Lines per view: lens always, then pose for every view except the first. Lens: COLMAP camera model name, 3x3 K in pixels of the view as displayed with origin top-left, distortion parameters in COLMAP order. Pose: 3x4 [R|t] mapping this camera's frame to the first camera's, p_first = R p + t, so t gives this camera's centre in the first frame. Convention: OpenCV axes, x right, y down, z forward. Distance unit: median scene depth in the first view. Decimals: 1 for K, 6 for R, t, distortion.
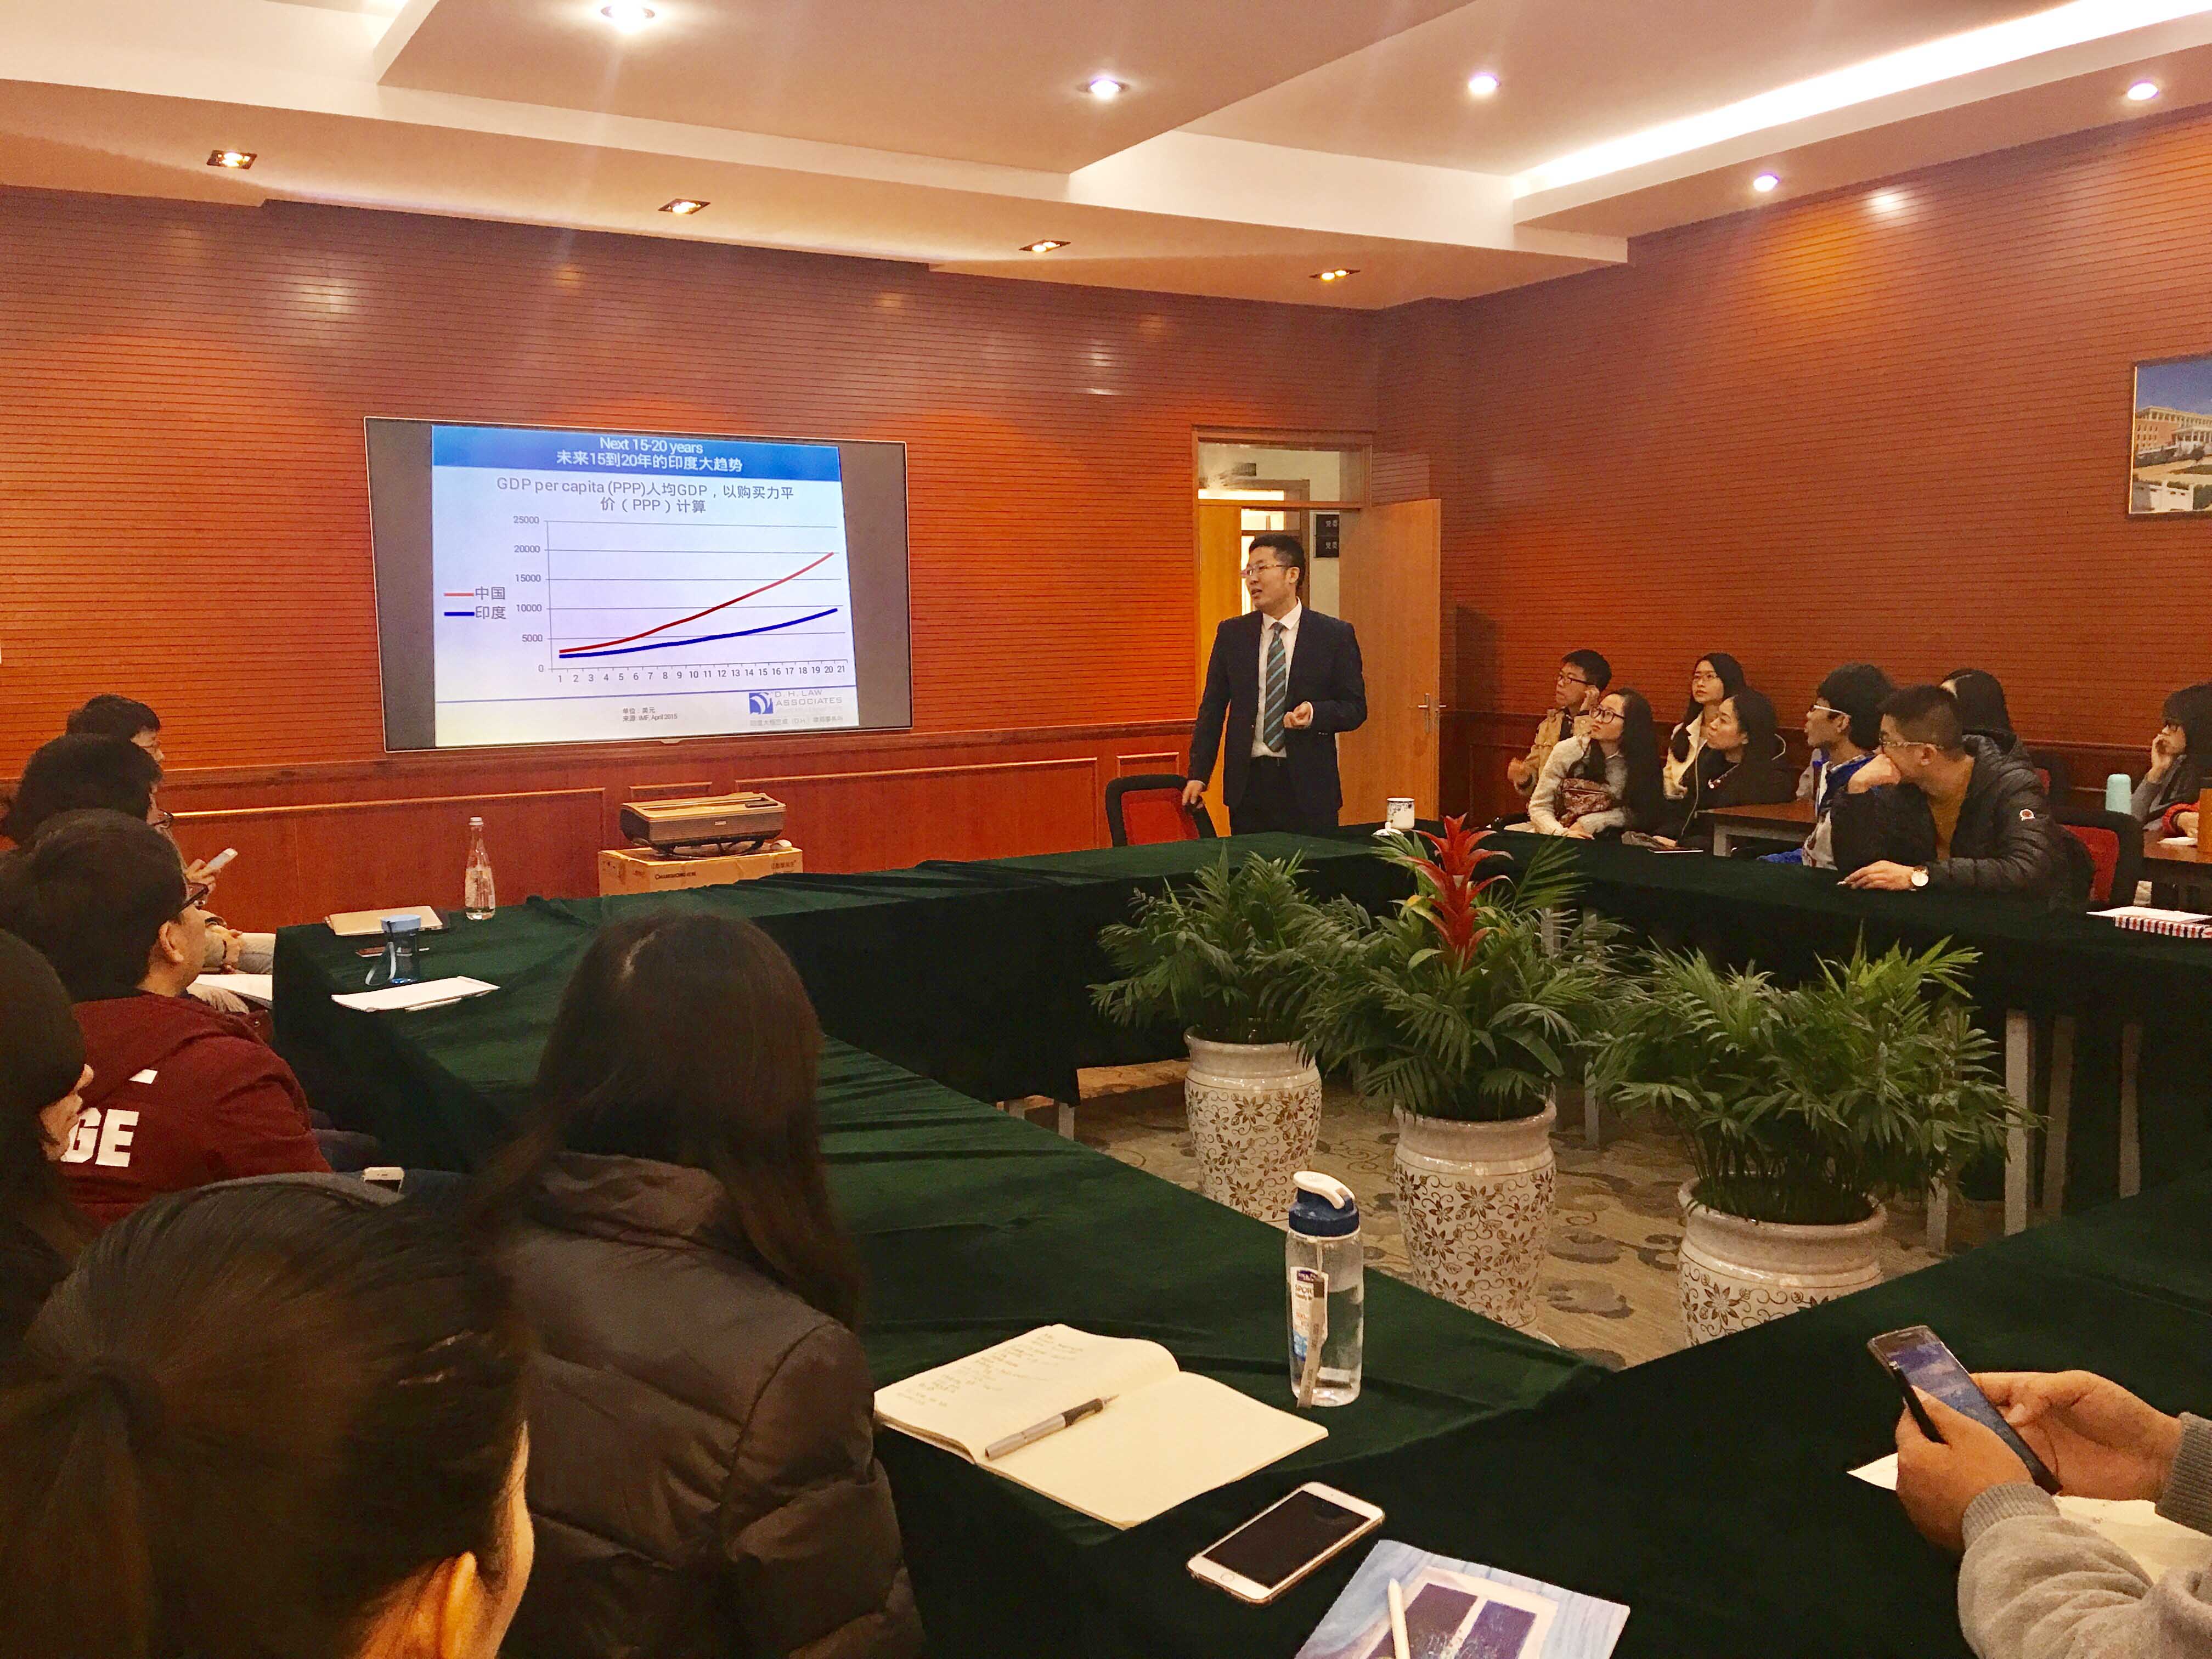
lens RADIAL K [[1835.7, 0, 1090.9], [0, 1835.7, 818.2], [0, 0, 1]] dist [0.115257, -0.180293]
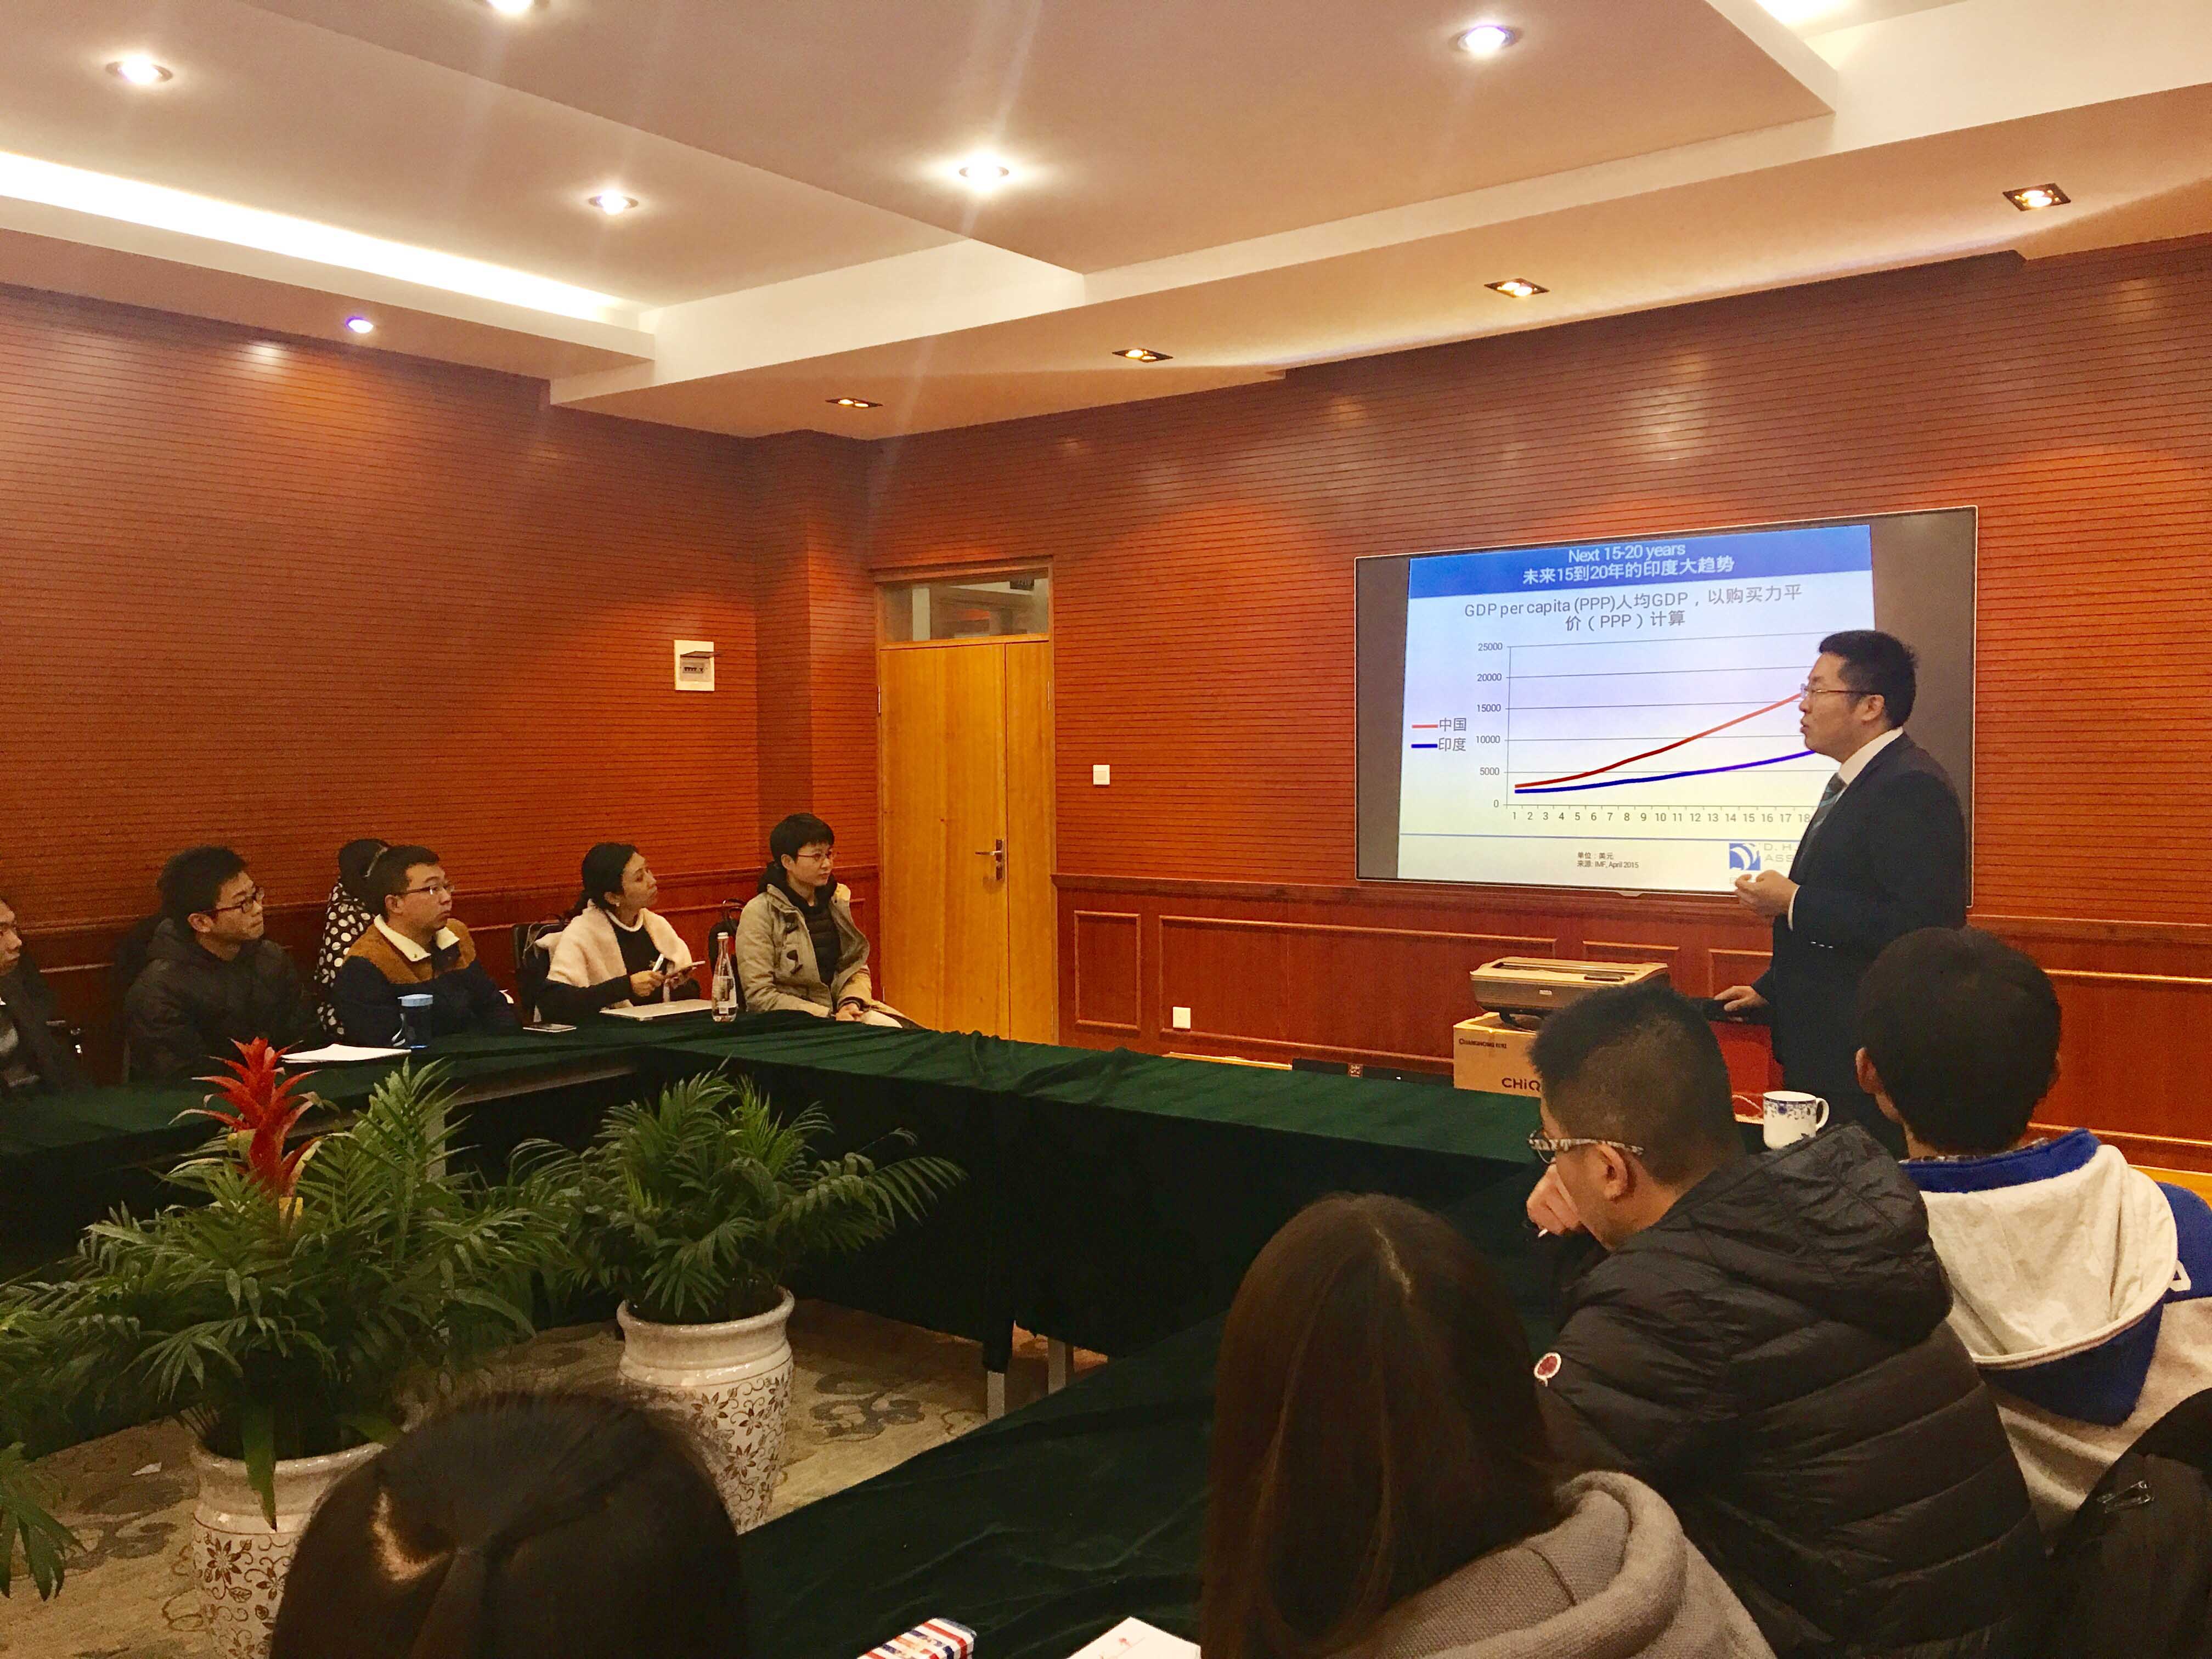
lens RADIAL K [[1835.7, 0, 1090.9], [0, 1835.7, 818.2], [0, 0, 1]] dist [0.115257, -0.180293]
pose [[0.352015, 0.050299, -0.934642, 0.233402], [-0.095472, 0.995276, 0.017605, -0.032755], [0.931113, 0.083034, 0.355154, 0.223281]]
